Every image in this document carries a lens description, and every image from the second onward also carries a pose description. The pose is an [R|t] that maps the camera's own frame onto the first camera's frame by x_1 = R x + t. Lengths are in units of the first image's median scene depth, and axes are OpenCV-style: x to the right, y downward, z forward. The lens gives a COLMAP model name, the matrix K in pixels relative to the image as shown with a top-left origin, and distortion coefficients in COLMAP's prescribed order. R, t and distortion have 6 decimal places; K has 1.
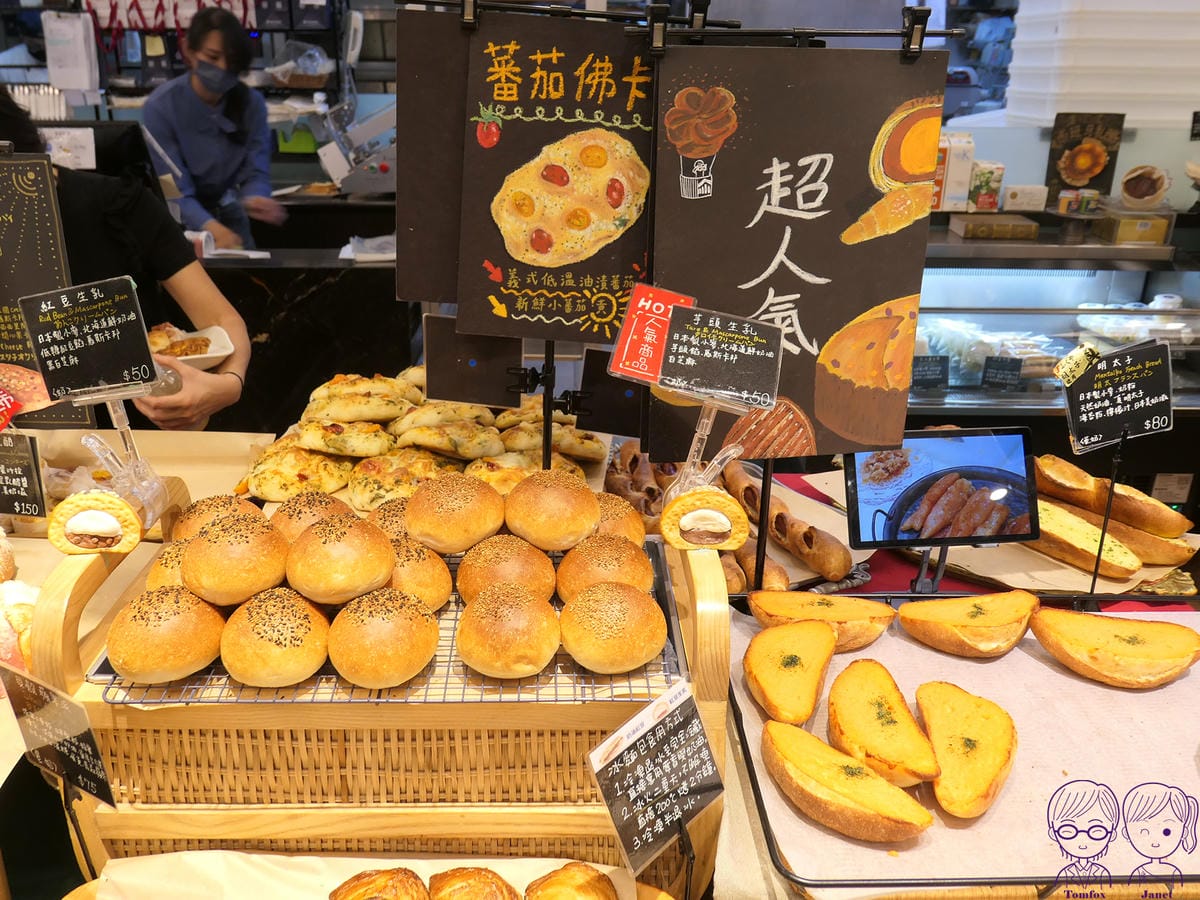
lens RADIAL K [[998.8, 0, 598.9], [0, 998.8, 449.2], [0, 0, 1]] dist [-0.003569, -0.000135]
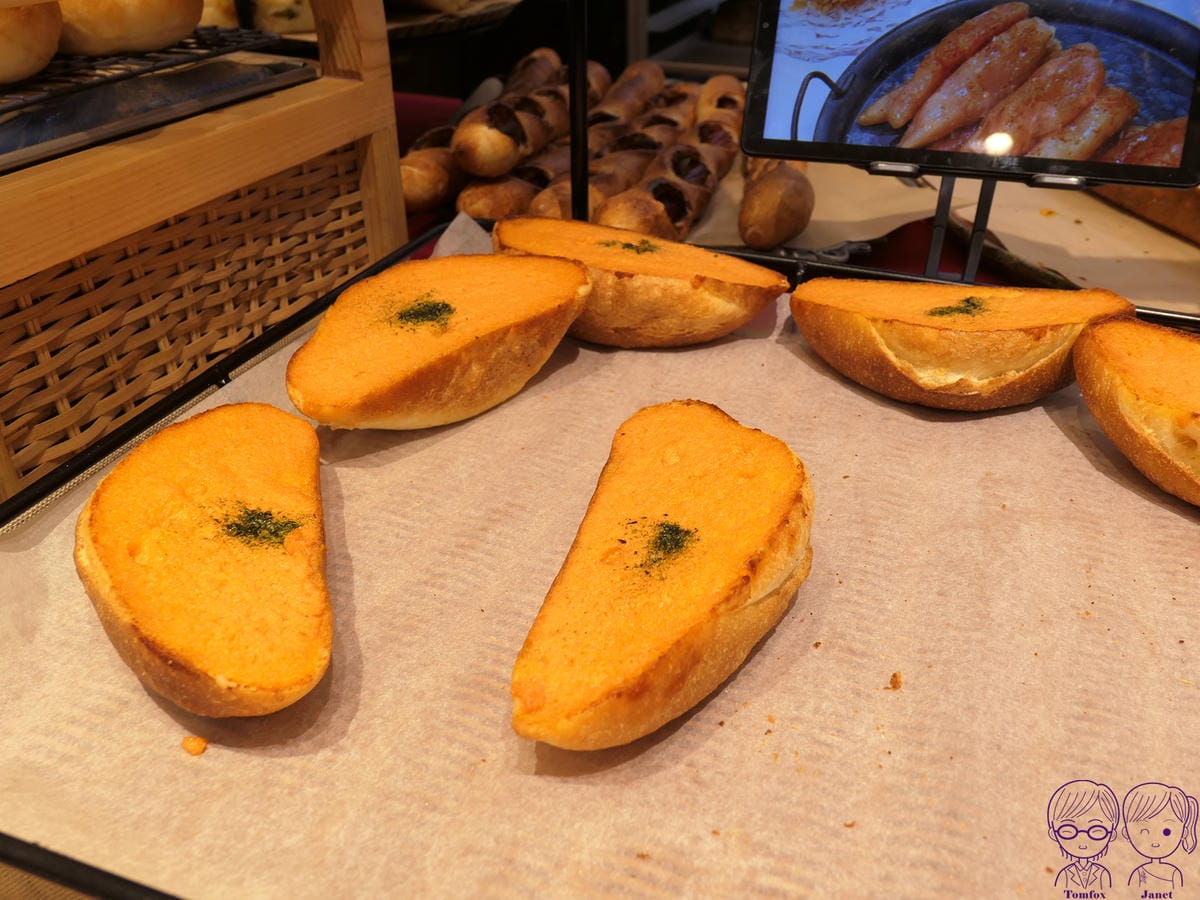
lens RADIAL K [[998.8, 0, 601.1], [0, 998.8, 452.4], [0, 0, 1]] dist [-0.003569, -0.000135]
pose [[0.928854, 0.193011, -0.316191, 0.366939], [-0.126492, 0.967492, 0.218995, 0.141894], [0.348181, -0.163419, 0.923073, 0.513685]]
